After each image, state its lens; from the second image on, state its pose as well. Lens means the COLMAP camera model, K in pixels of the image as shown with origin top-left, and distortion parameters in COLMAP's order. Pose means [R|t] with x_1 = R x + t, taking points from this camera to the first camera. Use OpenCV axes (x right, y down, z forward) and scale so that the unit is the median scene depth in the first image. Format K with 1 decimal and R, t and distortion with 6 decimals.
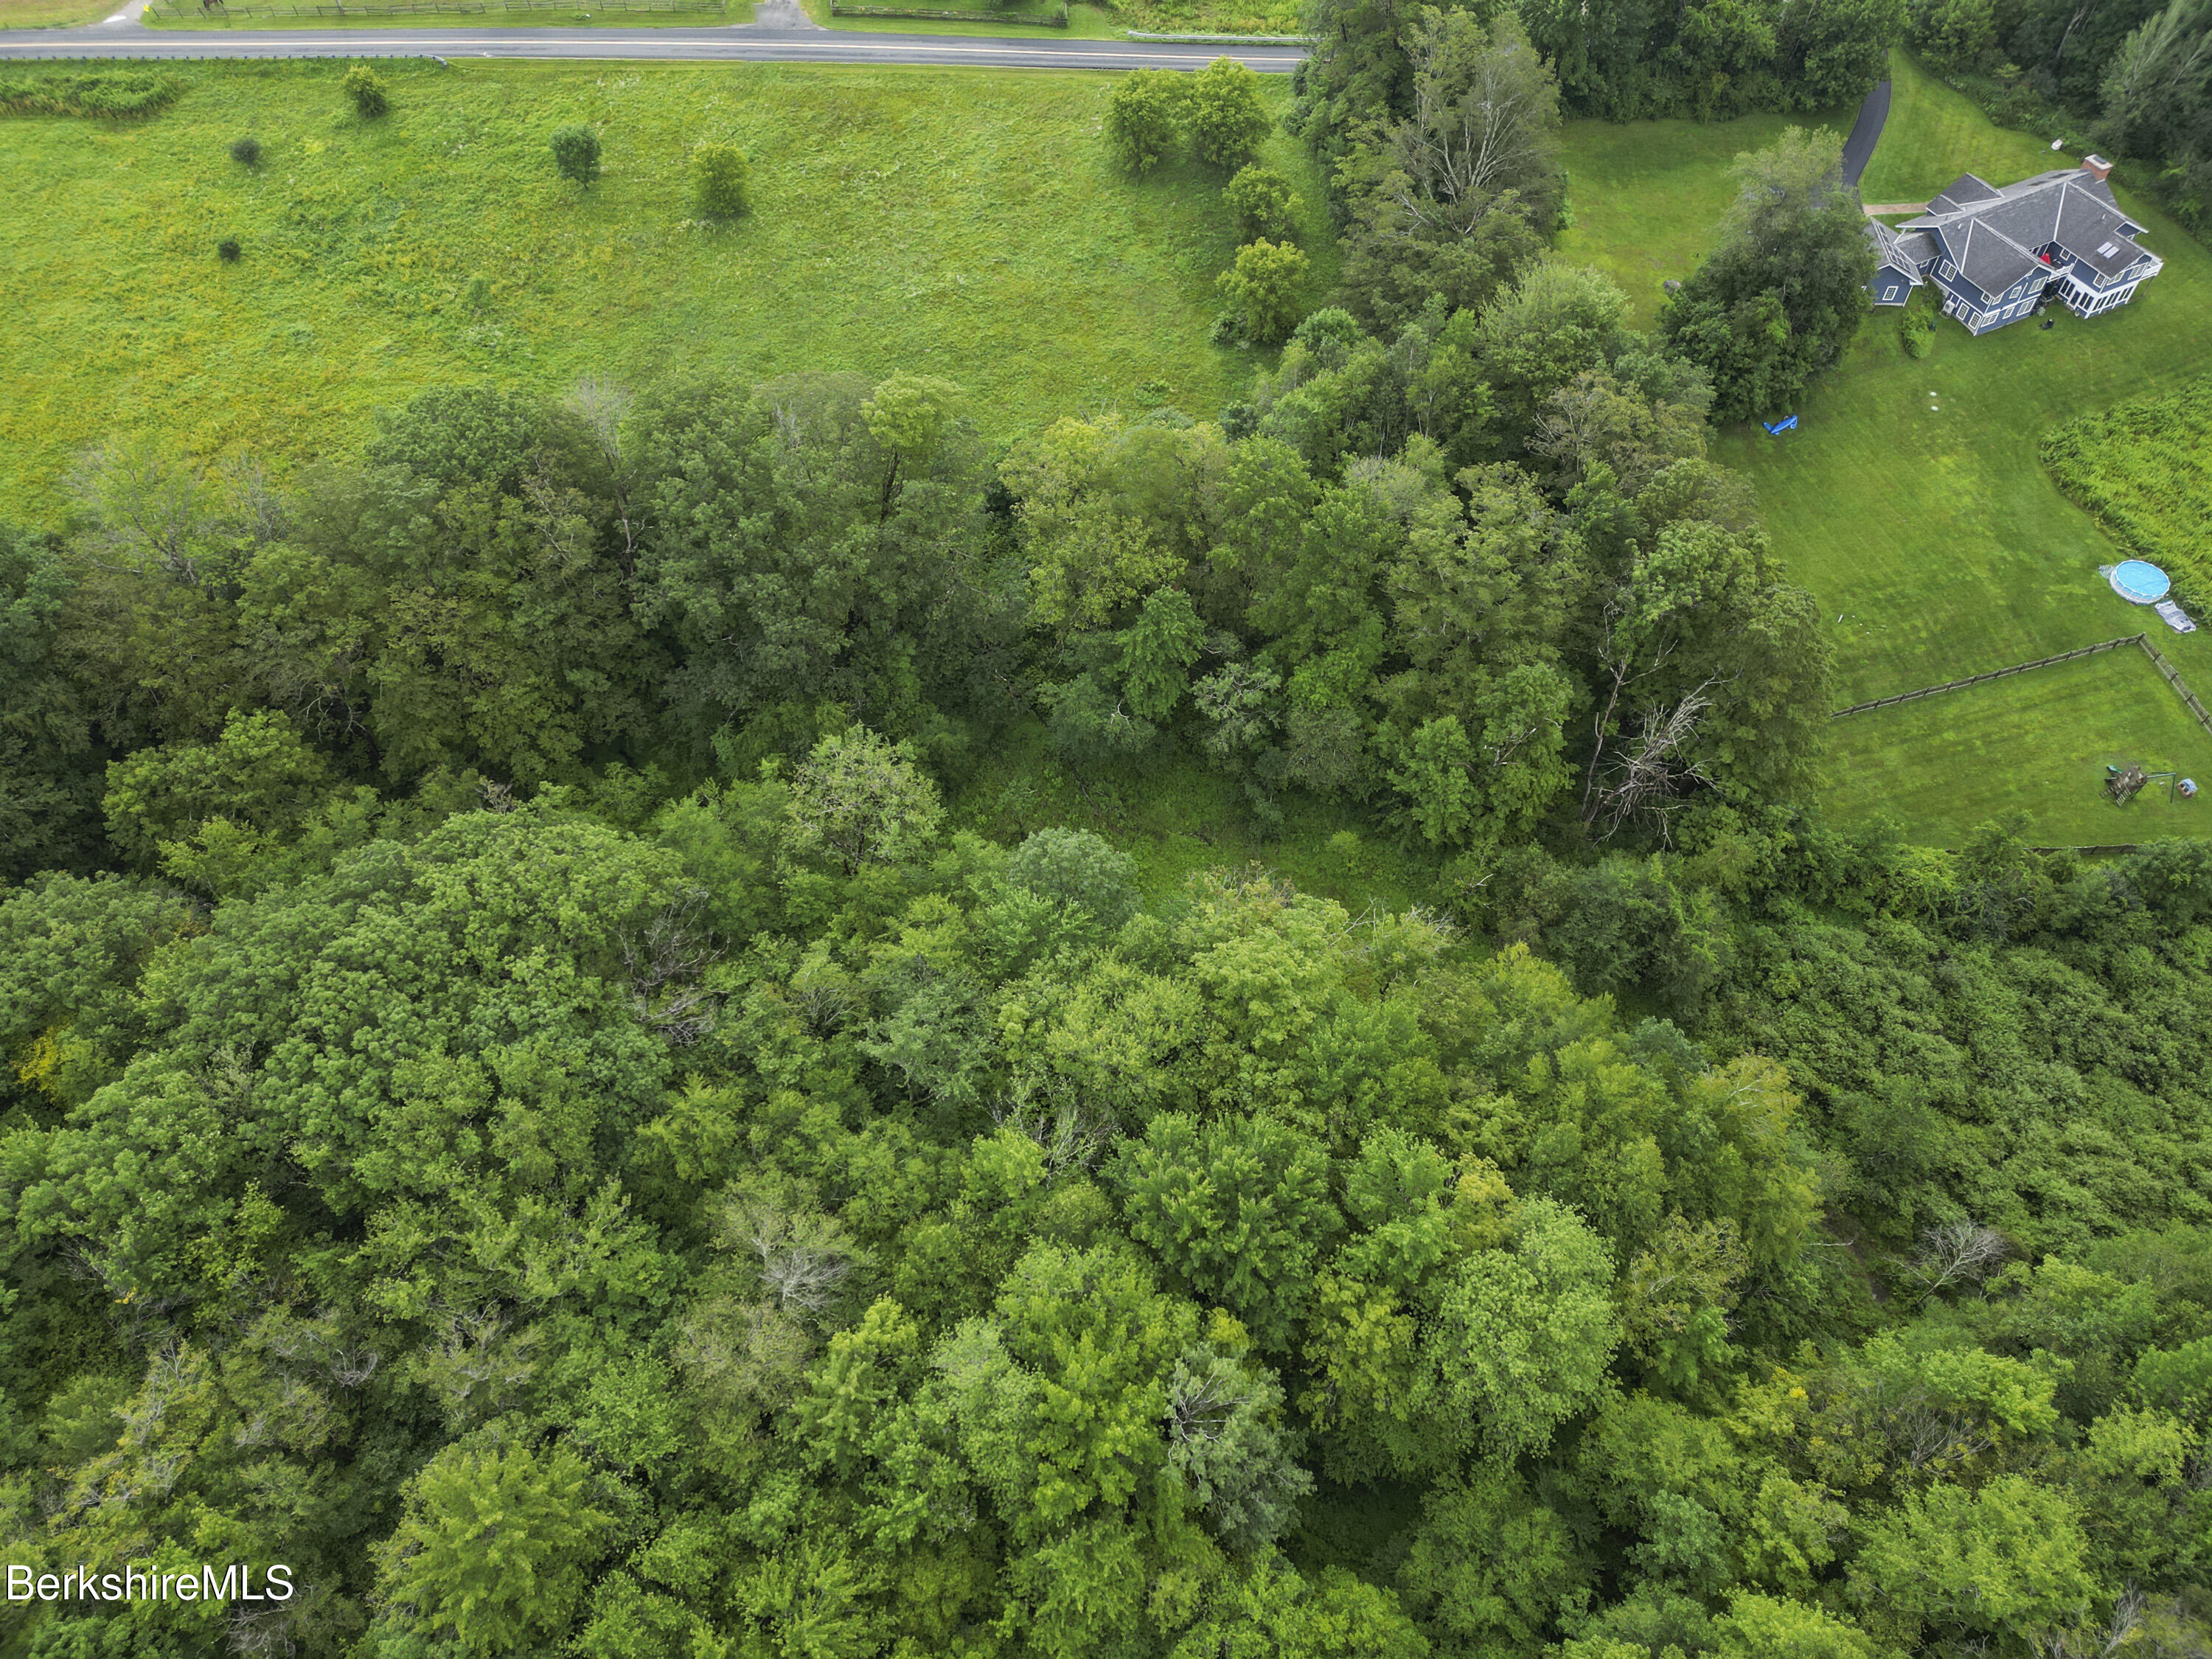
lens RADIAL K [[1547.1, 0, 1104.2], [0, 1547.1, 806.9], [0, 0, 1]] dist [0.085671, -0.082244]
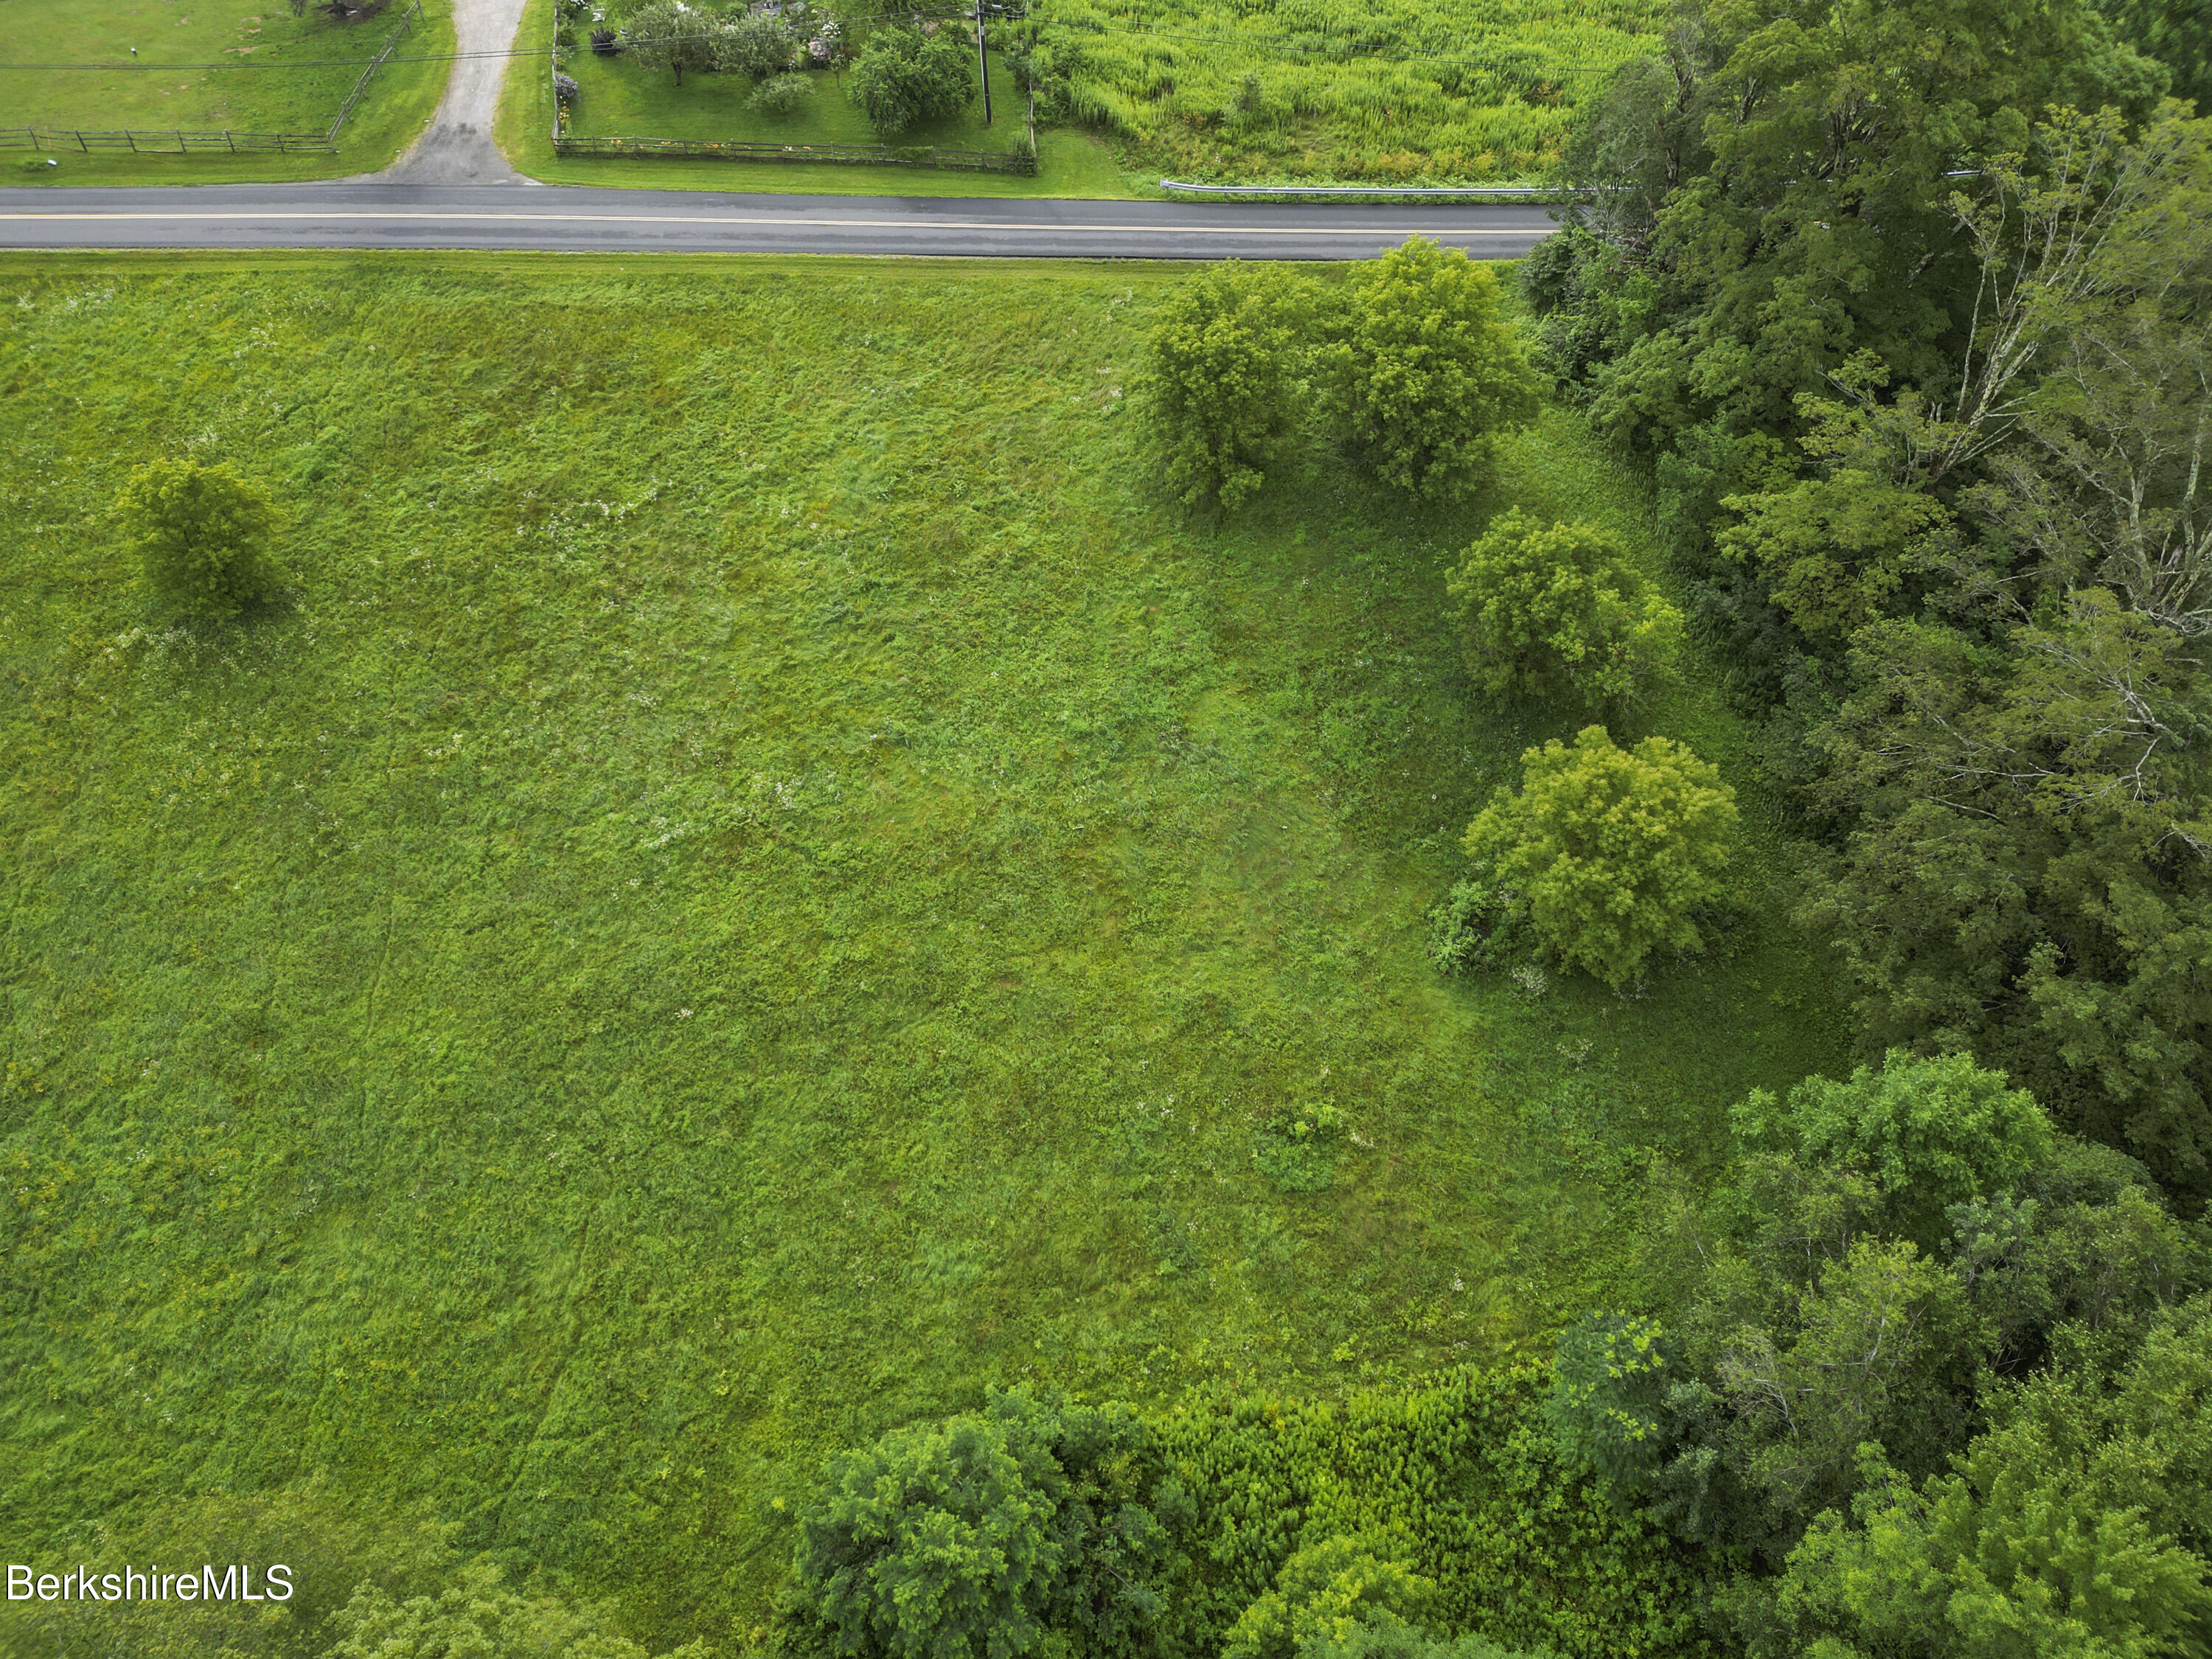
lens RADIAL K [[1547.1, 0, 1104.2], [0, 1547.1, 806.9], [0, 0, 1]] dist [0.085671, -0.082244]
pose [[0.999521, -0.021482, 0.022268, -0.020924], [0.023009, 0.997229, -0.070747, -0.314743], [-0.020686, 0.071225, 0.997246, 0.627004]]
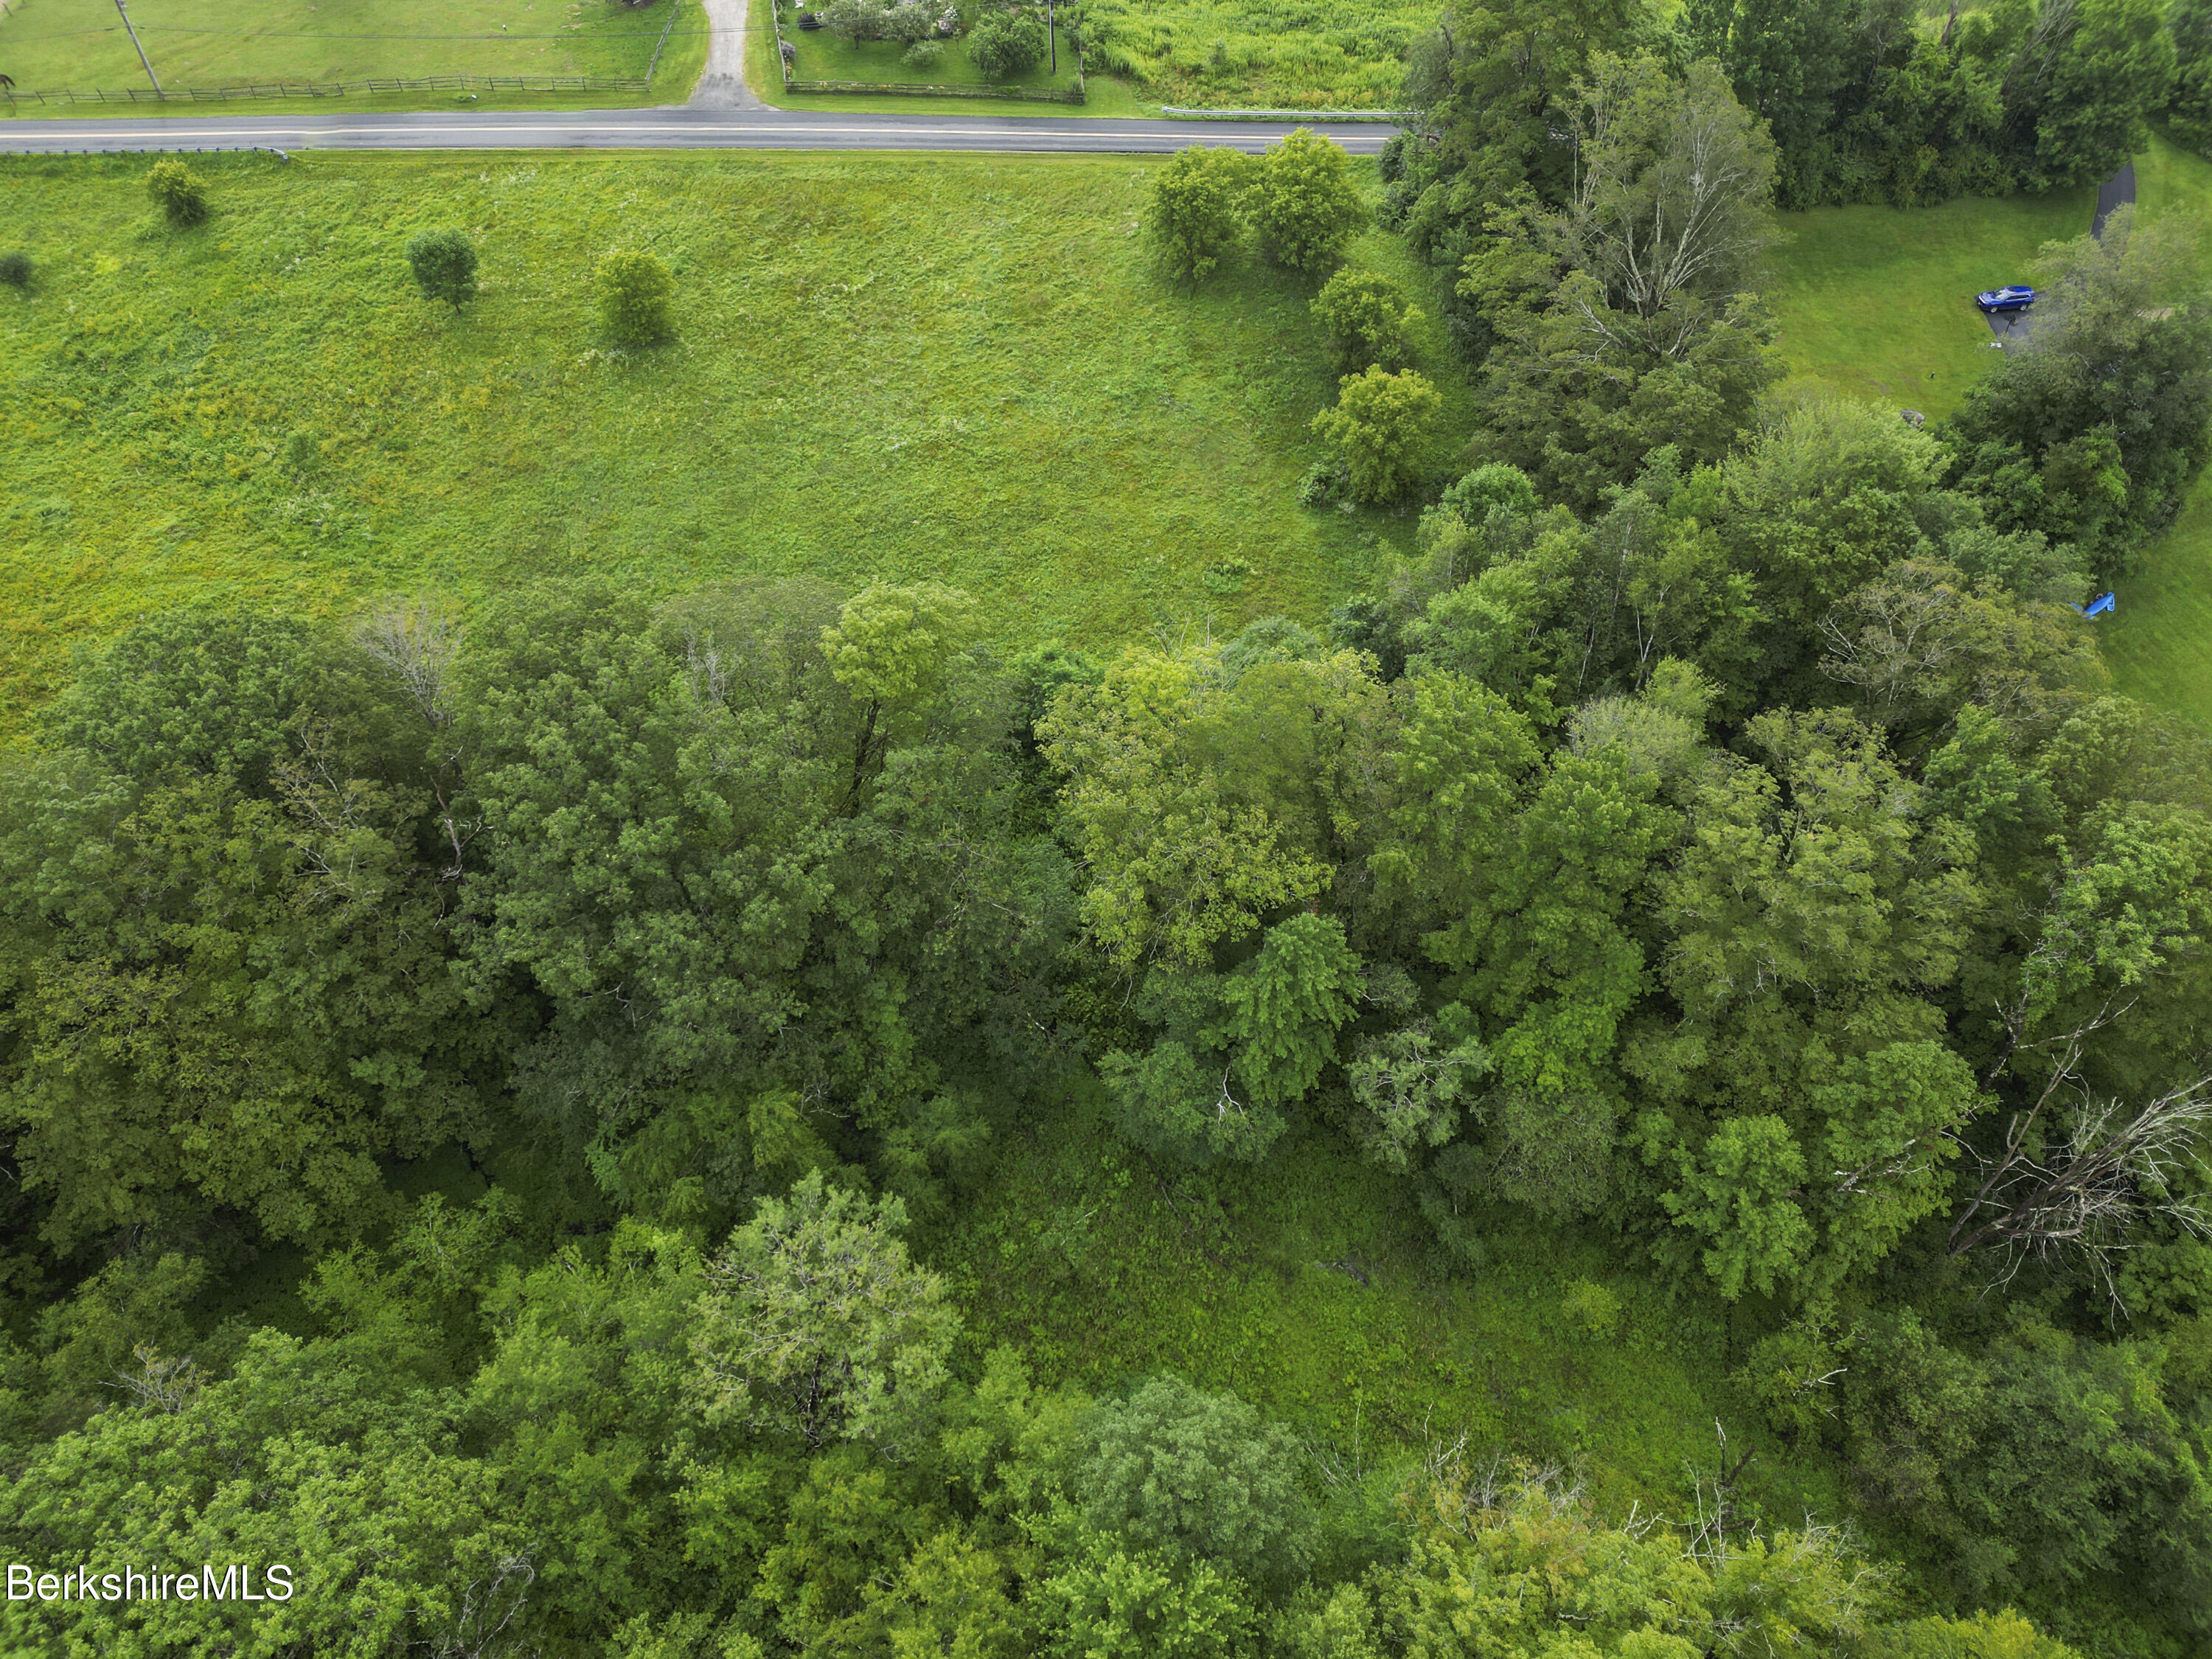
lens RADIAL K [[1538.0, 0, 1104.5], [0, 1538.0, 805.4], [0, 0, 1]] dist [0.081796, -0.076954]
pose [[0.999690, -0.019119, 0.015955, -0.039212], [0.020059, 0.997936, -0.060996, -0.115134], [-0.014756, 0.061297, 0.998011, 0.287261]]
